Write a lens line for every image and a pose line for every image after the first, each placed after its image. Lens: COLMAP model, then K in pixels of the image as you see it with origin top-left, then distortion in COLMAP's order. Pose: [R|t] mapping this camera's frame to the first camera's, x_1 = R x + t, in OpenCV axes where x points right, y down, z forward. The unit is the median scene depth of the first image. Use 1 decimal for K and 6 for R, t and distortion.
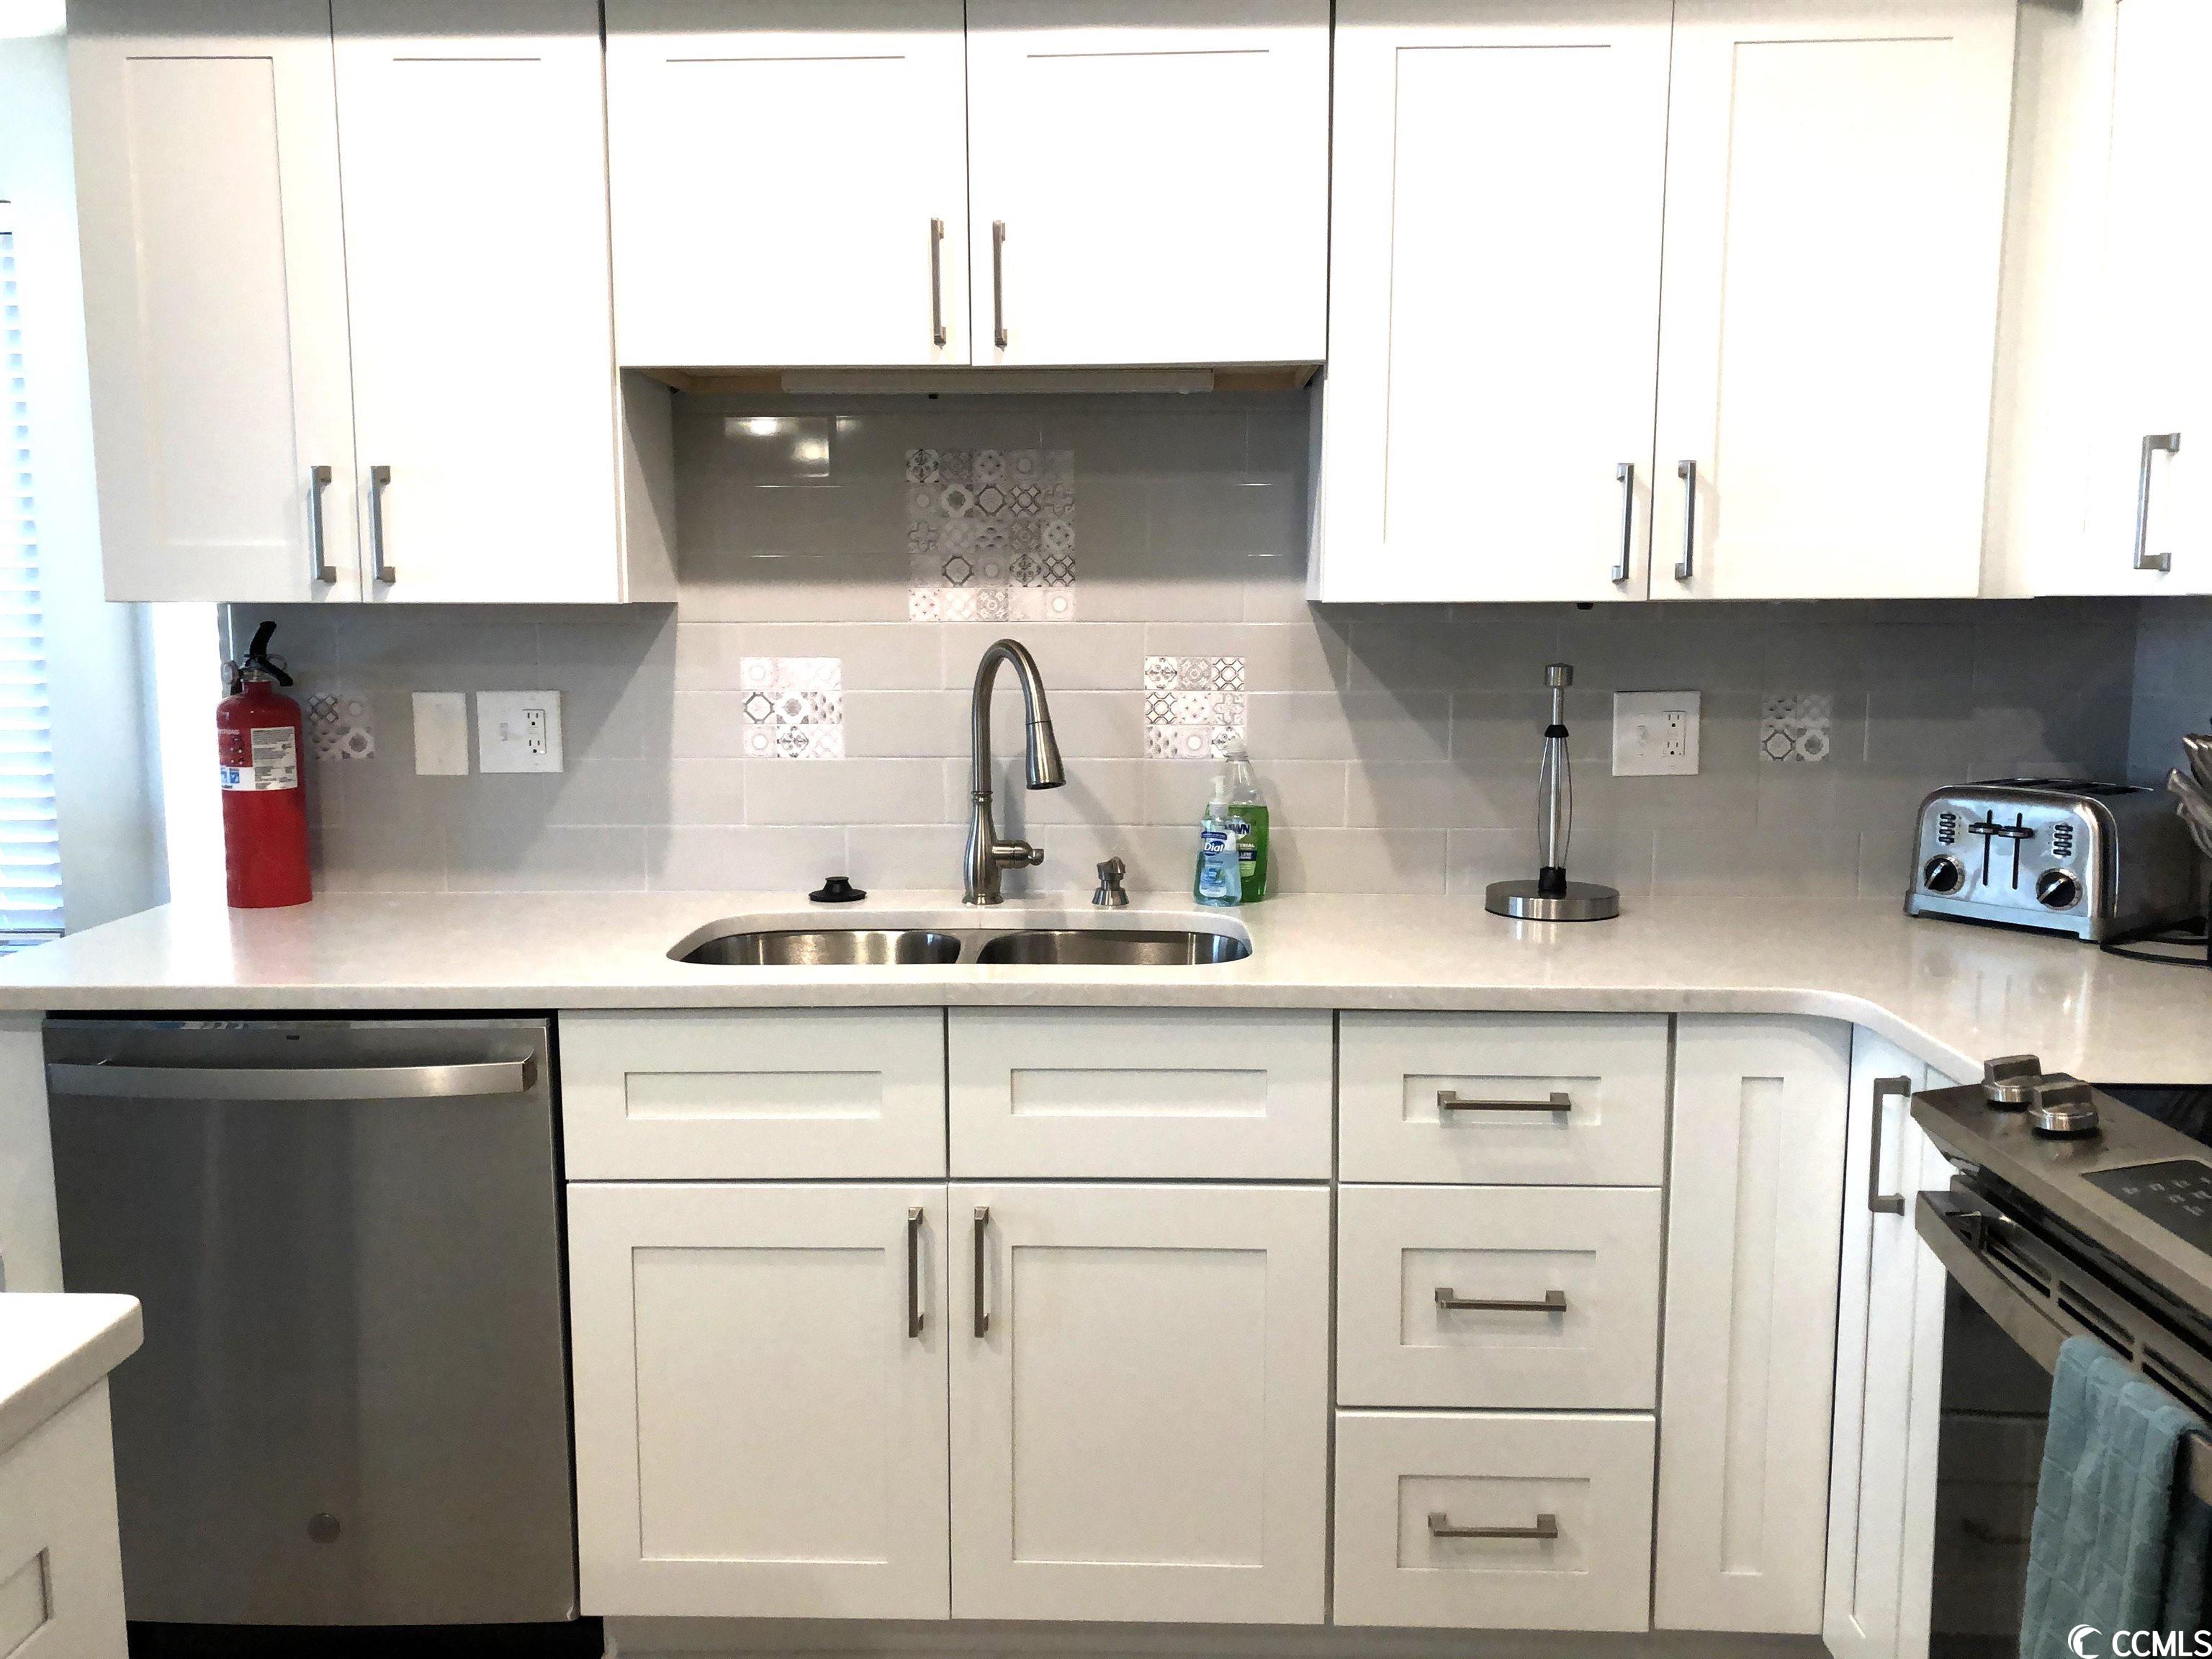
lens RADIAL K [[1808.1, 0, 1099.5], [0, 1808.1, 813.9], [0, 0, 1]] dist [0.041668, -0.023957]
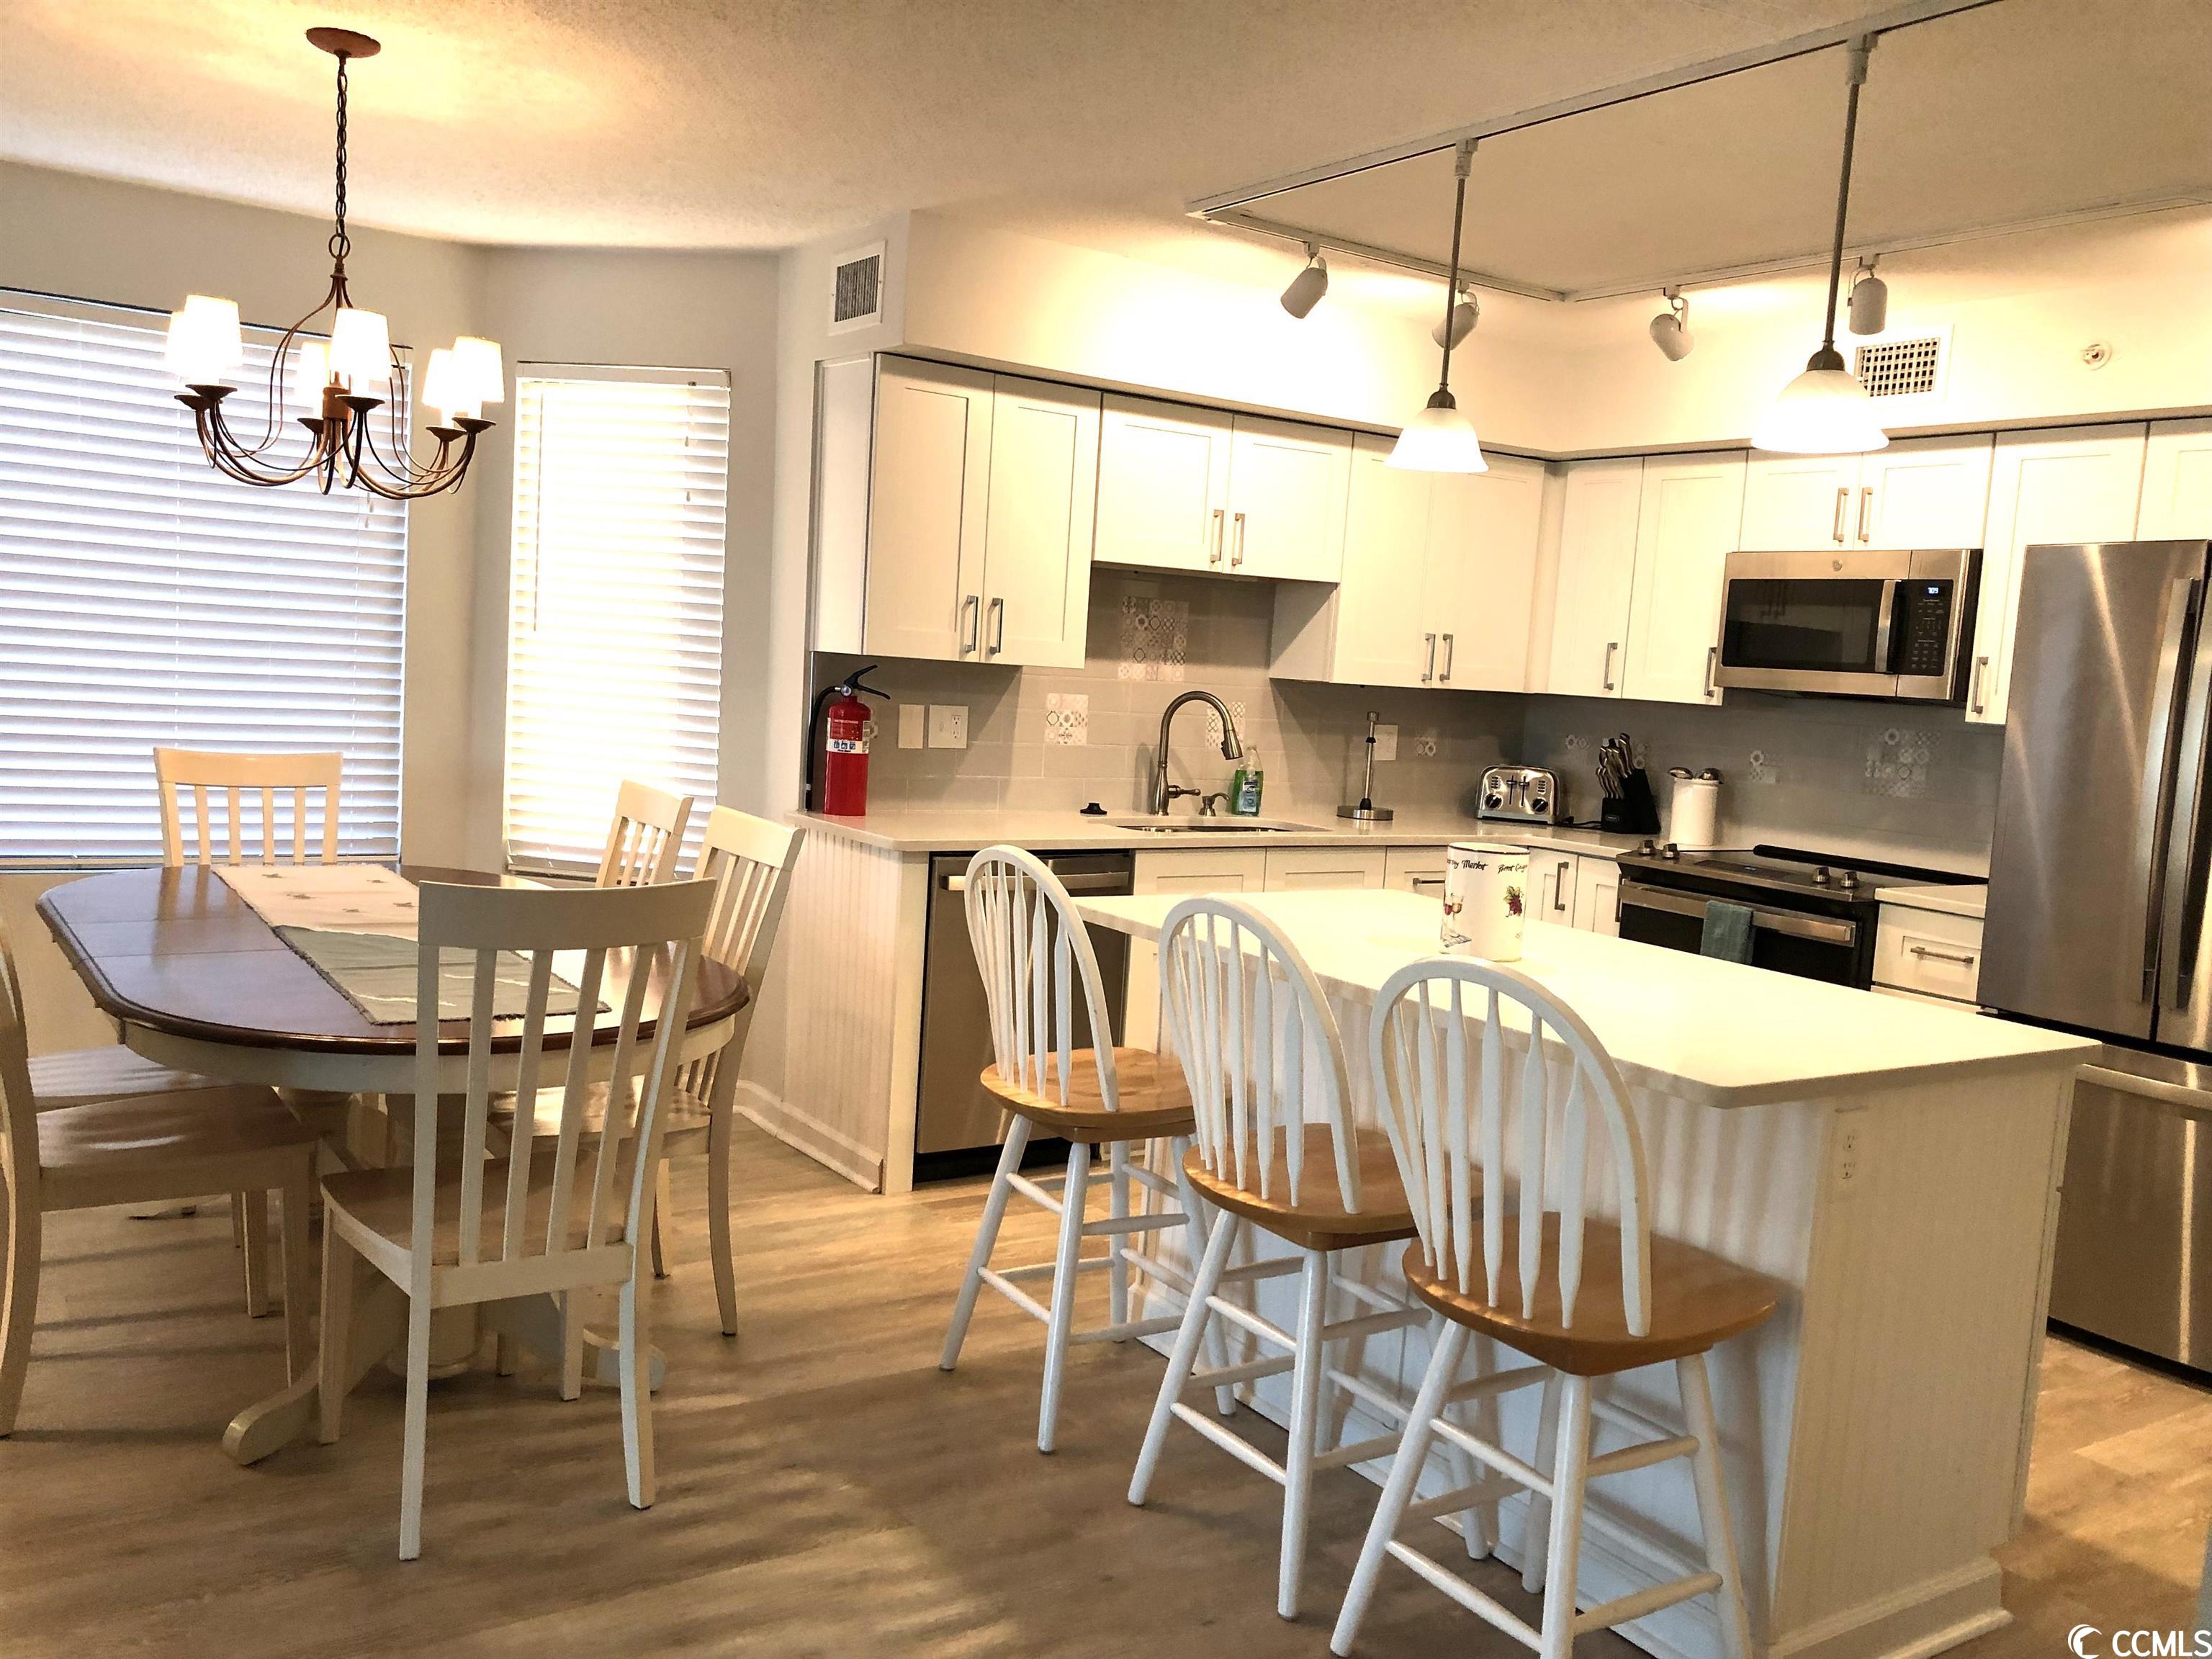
lens RADIAL K [[1808.1, 0, 1093.0], [0, 1808.1, 809.1], [0, 0, 1]] dist [0.041668, -0.023957]
pose [[0.814357, 0.005102, 0.580342, -1.330759], [0.005970, 0.999835, -0.017166, 0.077310], [-0.580334, 0.017444, 0.814192, -0.658083]]
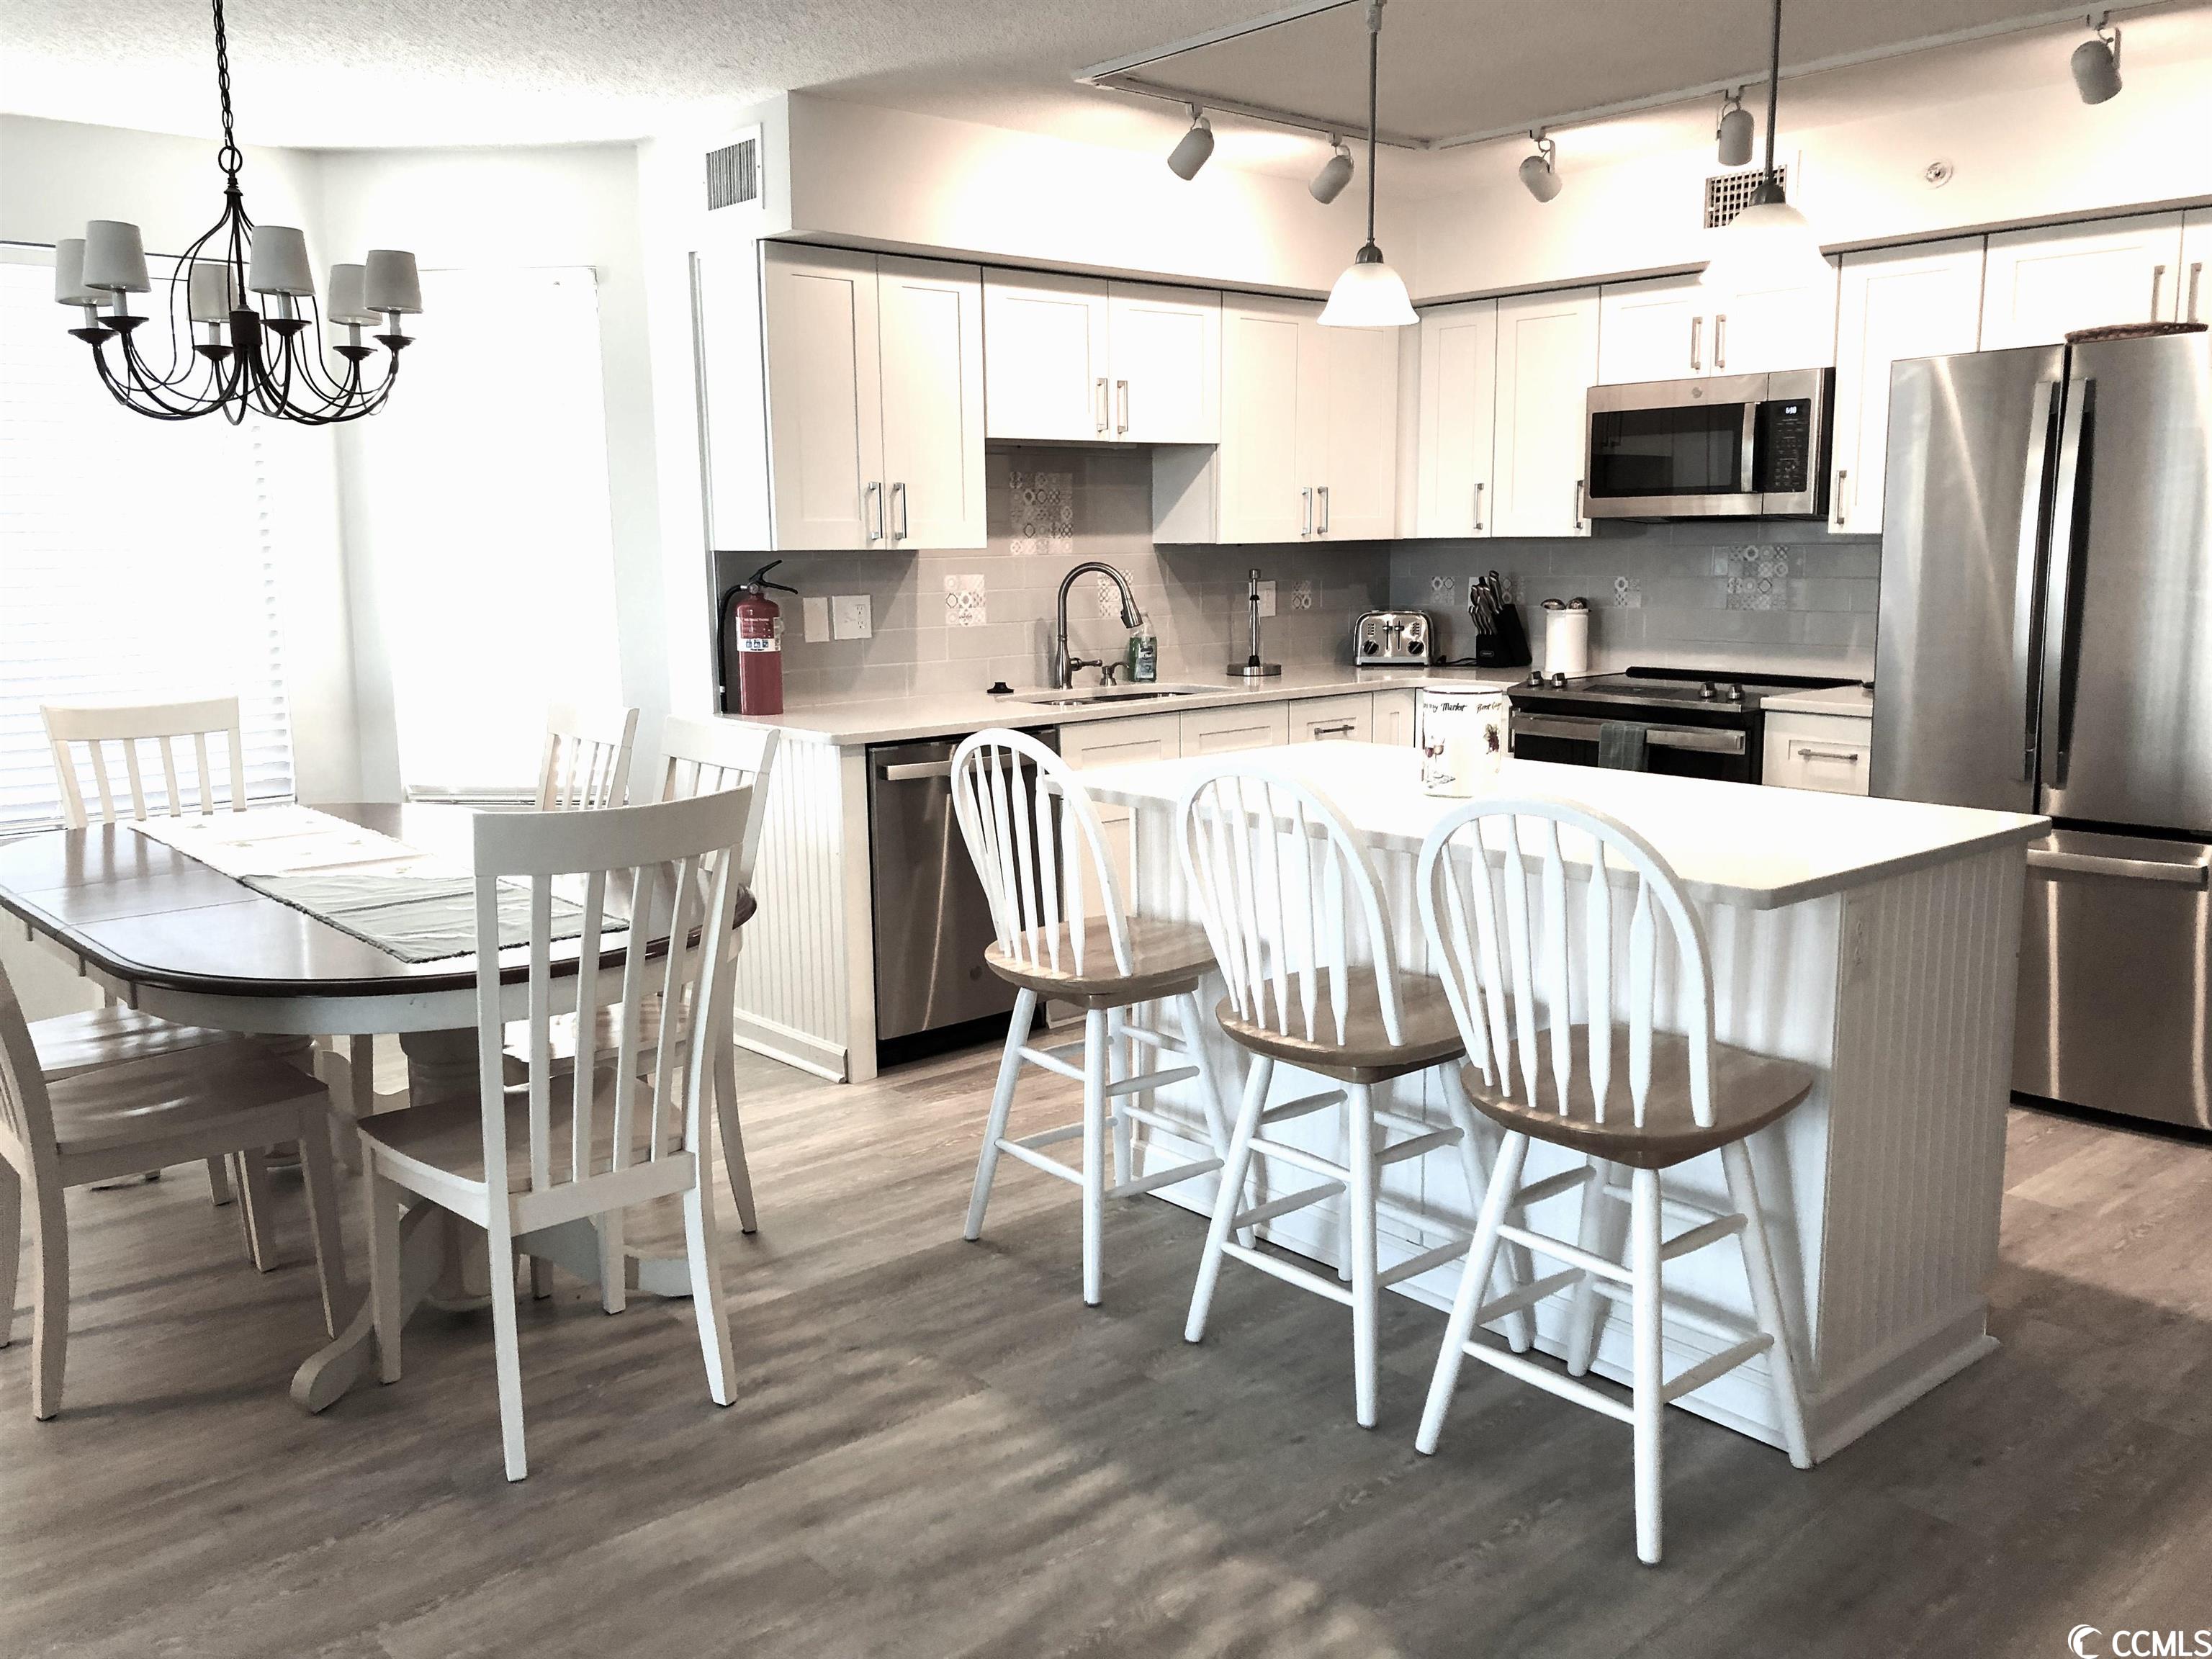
lens RADIAL K [[1808.1, 0, 1072.8], [0, 1808.1, 792.3], [0, 0, 1]] dist [0.041668, -0.023957]
pose [[0.743362, -0.101018, 0.661217, -1.454745], [0.092411, 0.994561, 0.048054, 0.069715], [-0.662475, 0.025383, 0.748654, -0.586873]]
